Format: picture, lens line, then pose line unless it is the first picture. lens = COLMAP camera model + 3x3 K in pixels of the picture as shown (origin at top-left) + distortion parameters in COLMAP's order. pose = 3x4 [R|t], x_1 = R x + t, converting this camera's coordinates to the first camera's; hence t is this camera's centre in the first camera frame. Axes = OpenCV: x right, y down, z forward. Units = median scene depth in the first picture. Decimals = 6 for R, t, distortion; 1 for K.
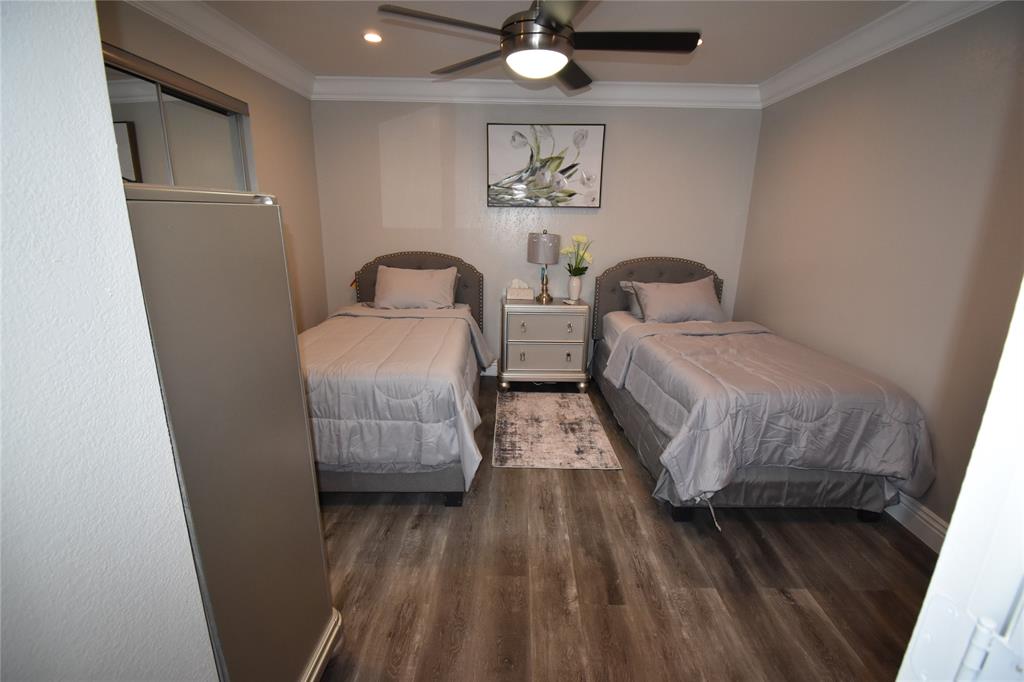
lens RADIAL K [[448.7, 0, 513.2], [0, 448.7, 339.5], [0, 0, 1]] dist [0.023634, -0.029342]
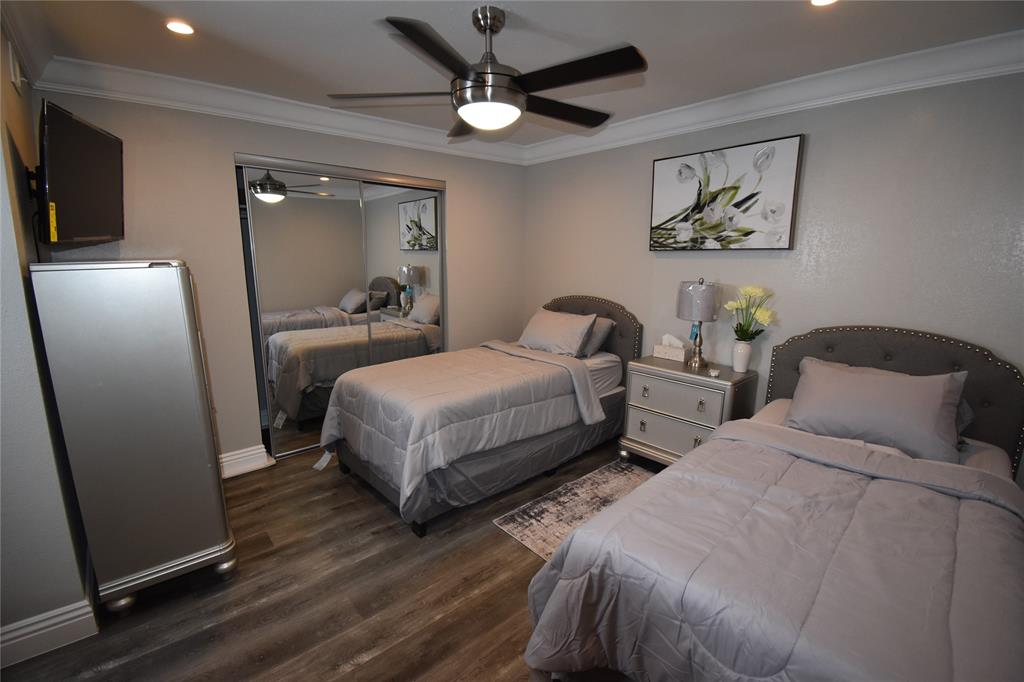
lens RADIAL K [[448.7, 0, 513.2], [0, 448.7, 339.5], [0, 0, 1]] dist [0.023634, -0.029342]
pose [[0.665542, 0.128027, -0.735298, 0.454735], [-0.186931, 0.982371, 0.001850, -0.077173], [0.722572, 0.136219, 0.677741, 0.234604]]
